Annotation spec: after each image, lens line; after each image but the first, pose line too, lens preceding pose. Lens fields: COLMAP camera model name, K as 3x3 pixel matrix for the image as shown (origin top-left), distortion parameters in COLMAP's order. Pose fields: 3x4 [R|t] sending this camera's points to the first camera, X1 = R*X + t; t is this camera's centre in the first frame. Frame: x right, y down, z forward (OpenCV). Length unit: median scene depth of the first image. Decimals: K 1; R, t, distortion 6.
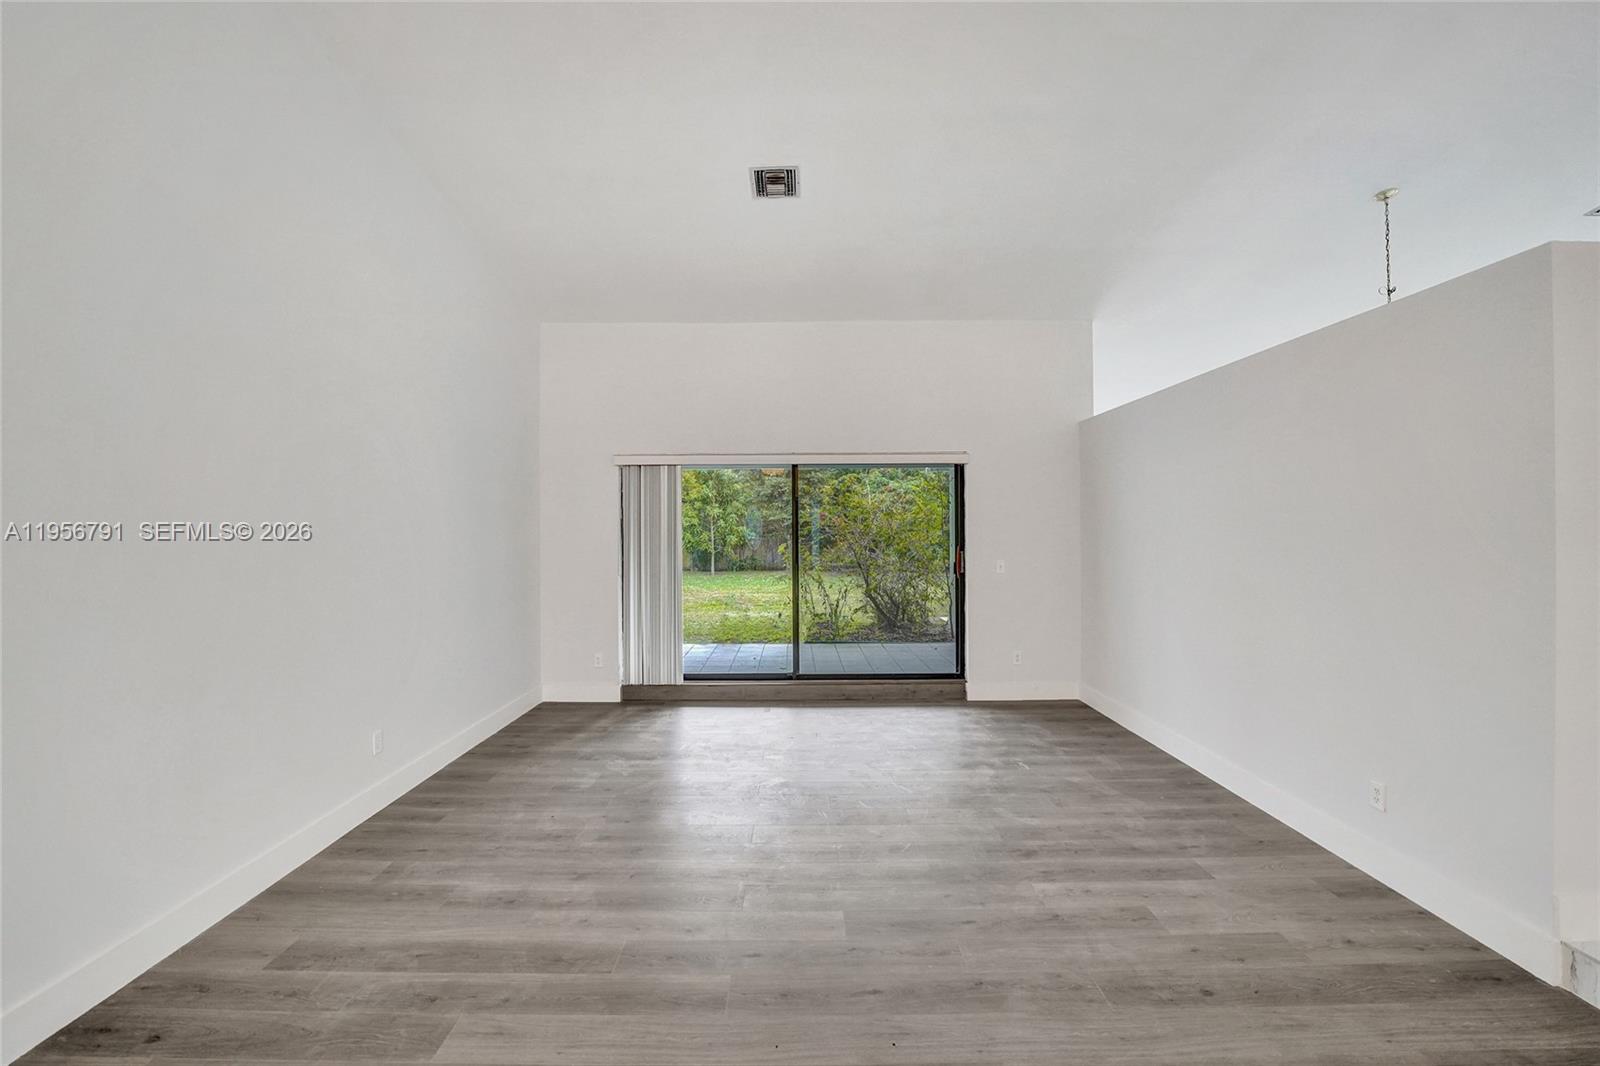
lens RADIAL K [[673.2, 0, 800.2], [0, 673.2, 524.0], [0, 0, 1]] dist [-0.029486, 0.004204]
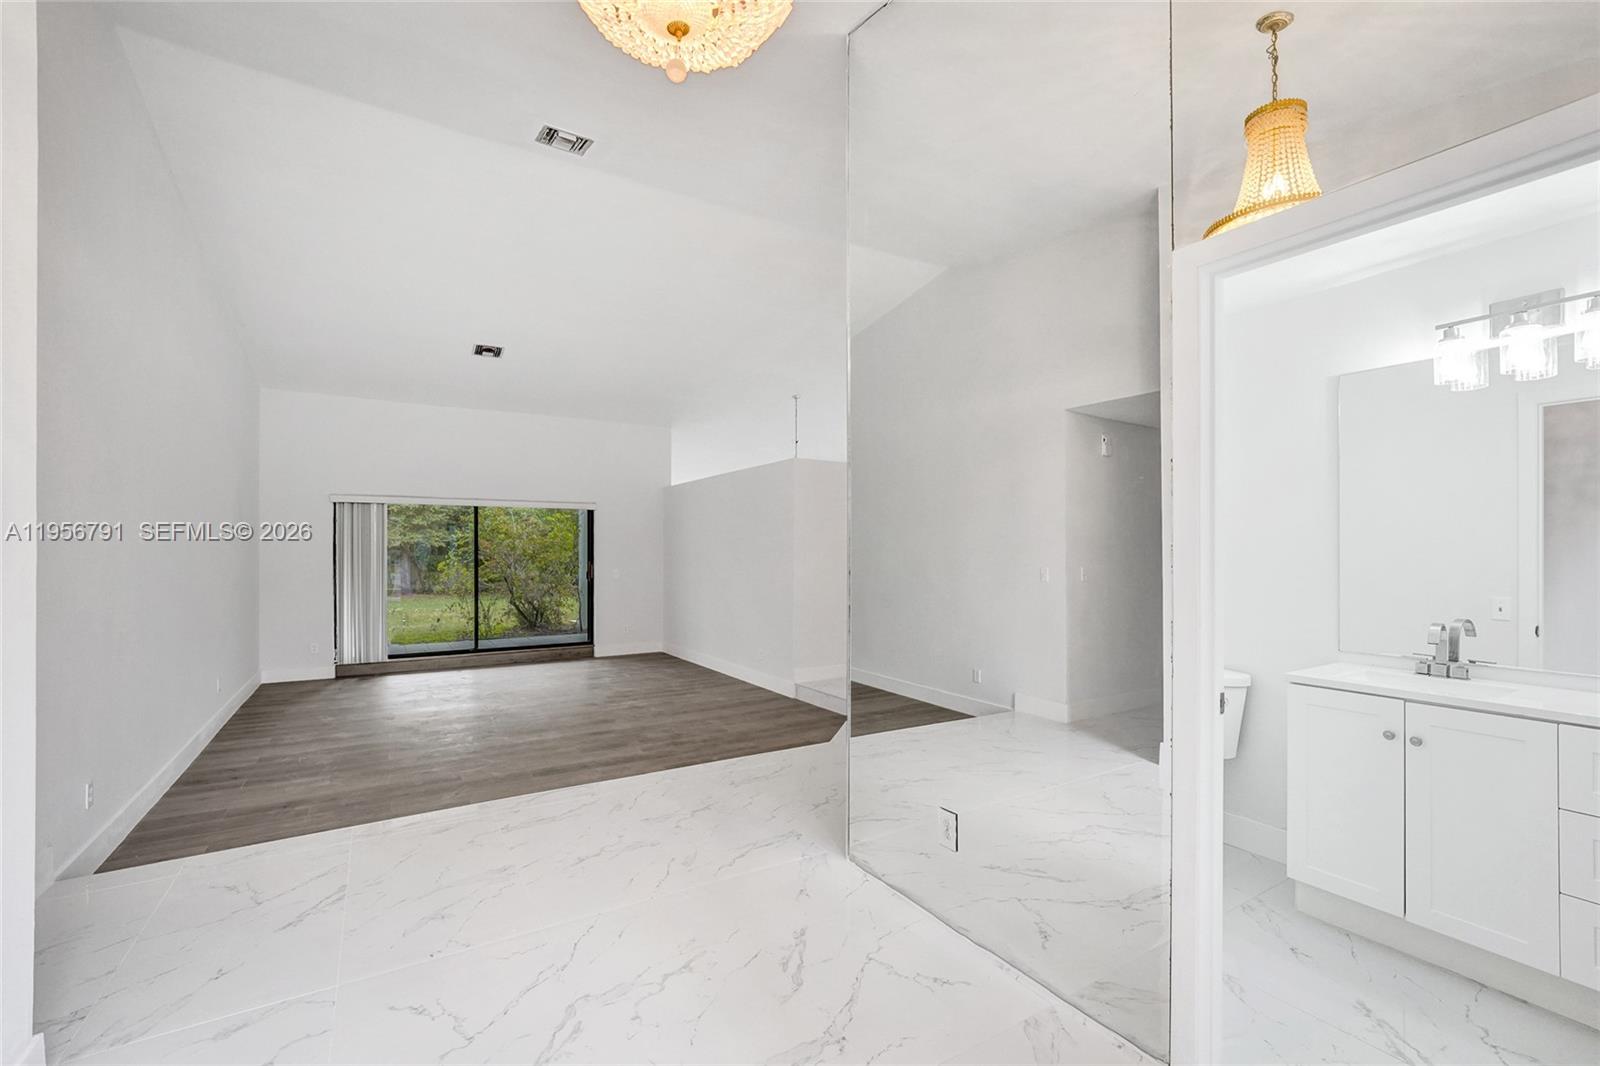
lens RADIAL K [[686.5, 0, 805.2], [0, 686.5, 551.3], [0, 0, 1]] dist [-0.003237, -0.000439]
pose [[0.850773, 0.002854, 0.525526, -0.275007], [-0.006675, 0.999963, 0.005374, -0.003849], [-0.525491, -0.008080, 0.850761, -0.969909]]
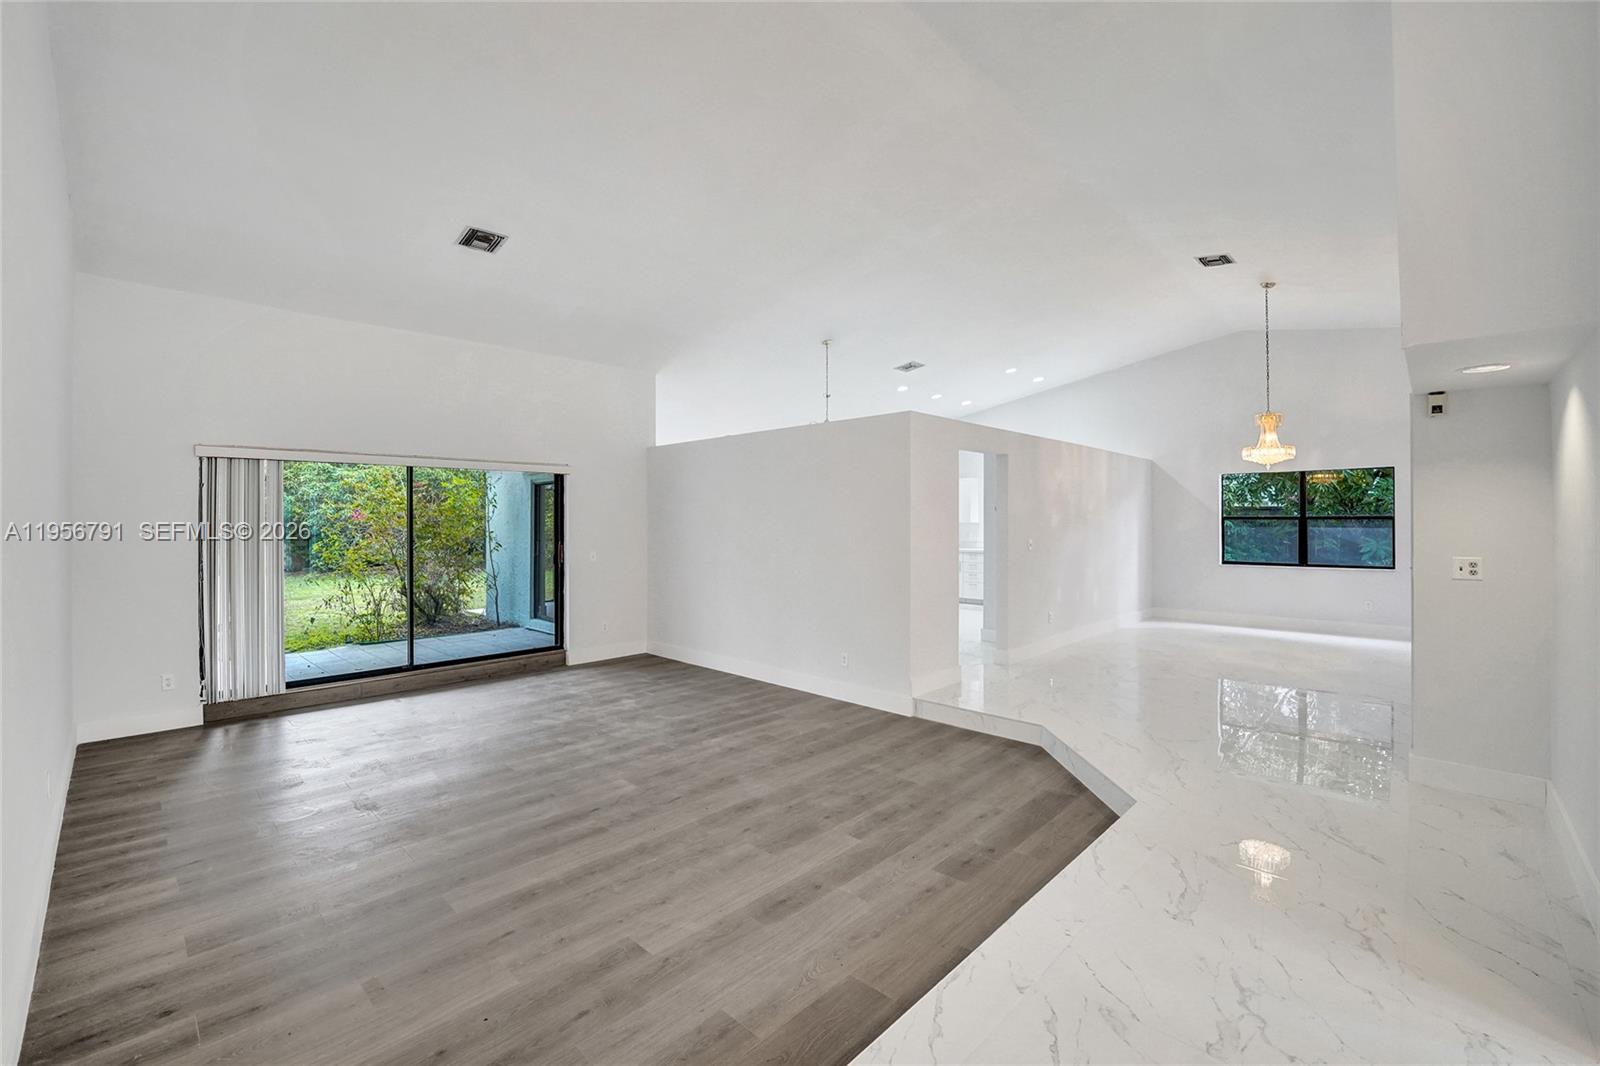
lens RADIAL K [[672.7, 0, 795.6], [0, 672.7, 515.9], [0, 0, 1]] dist [-0.022645, 0.000073]
pose [[0.697654, 0.007353, 0.716397, -0.504767], [-0.006004, 0.999972, -0.004417, -0.014623], [-0.716409, -0.001219, 0.697679, -0.238705]]
